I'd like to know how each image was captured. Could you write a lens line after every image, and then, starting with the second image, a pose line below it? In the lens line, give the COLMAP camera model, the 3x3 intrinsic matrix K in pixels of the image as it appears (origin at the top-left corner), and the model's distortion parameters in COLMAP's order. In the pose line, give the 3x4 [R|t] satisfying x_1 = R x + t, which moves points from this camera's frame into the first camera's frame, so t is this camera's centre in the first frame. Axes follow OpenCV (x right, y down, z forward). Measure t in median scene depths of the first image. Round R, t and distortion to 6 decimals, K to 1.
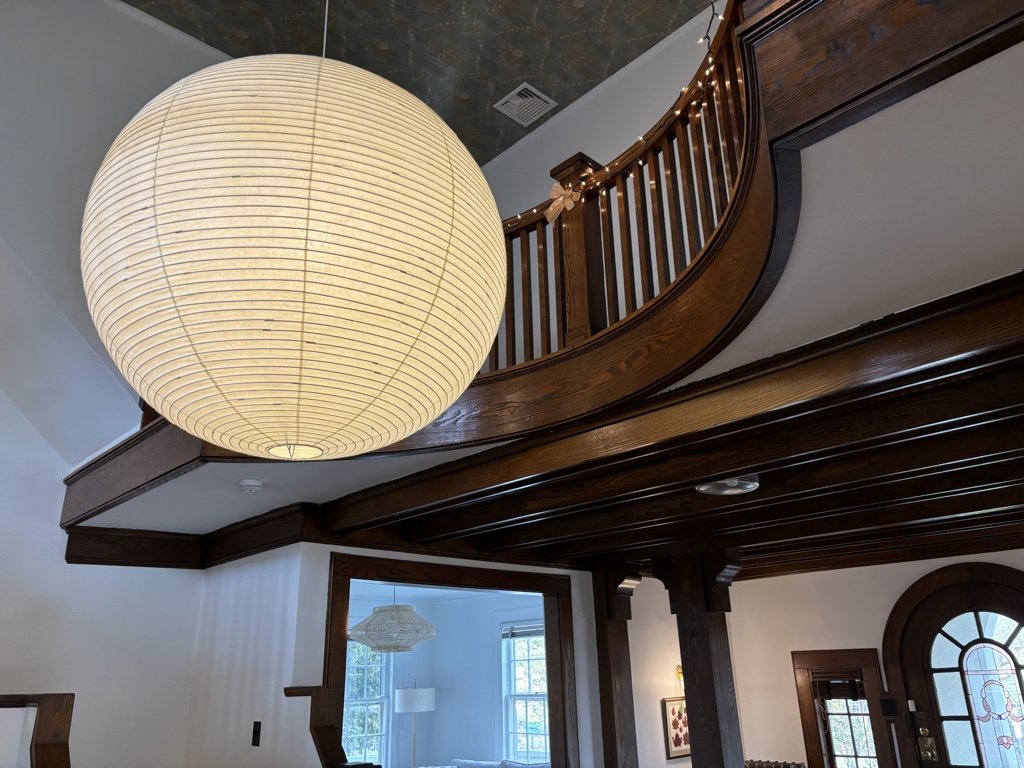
lens RADIAL K [[777.2, 0, 521.0], [0, 777.2, 387.3], [0, 0, 1]] dist [0.036834, -0.042080]
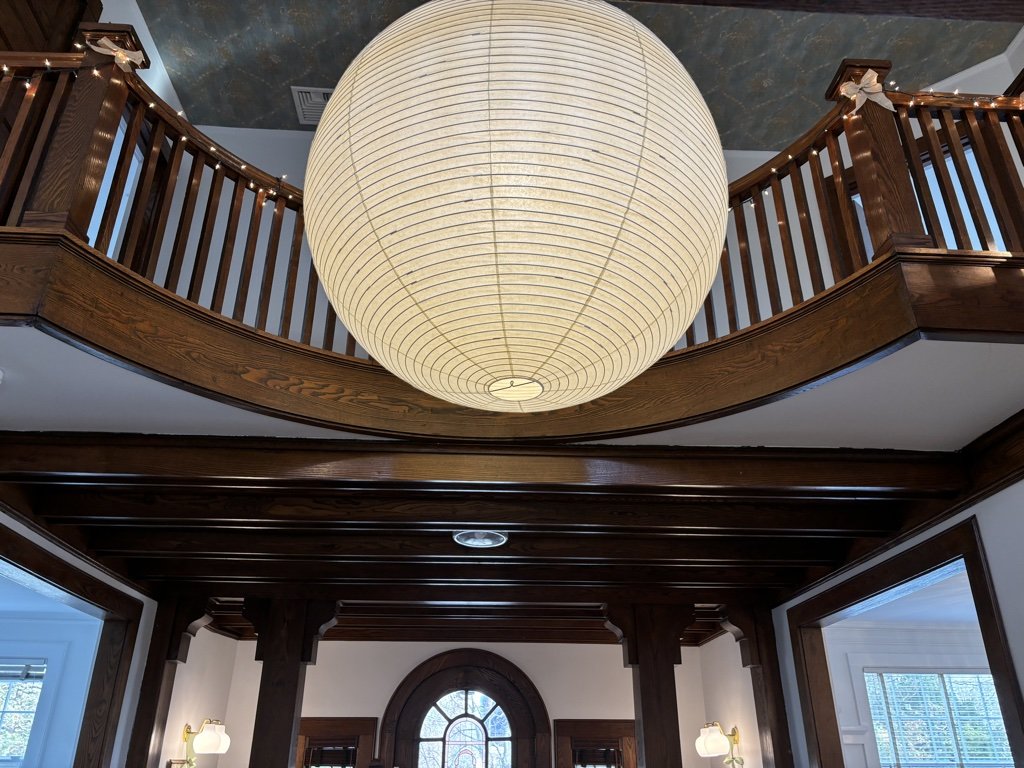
lens RADIAL K [[777.2, 0, 517.4], [0, 777.2, 388.3], [0, 0, 1]] dist [0.036834, -0.042080]
pose [[0.643578, 0.363930, 0.673322, -0.345417], [-0.283951, 0.930470, -0.231511, 0.111952], [-0.710760, -0.042195, 0.702168, 0.126458]]
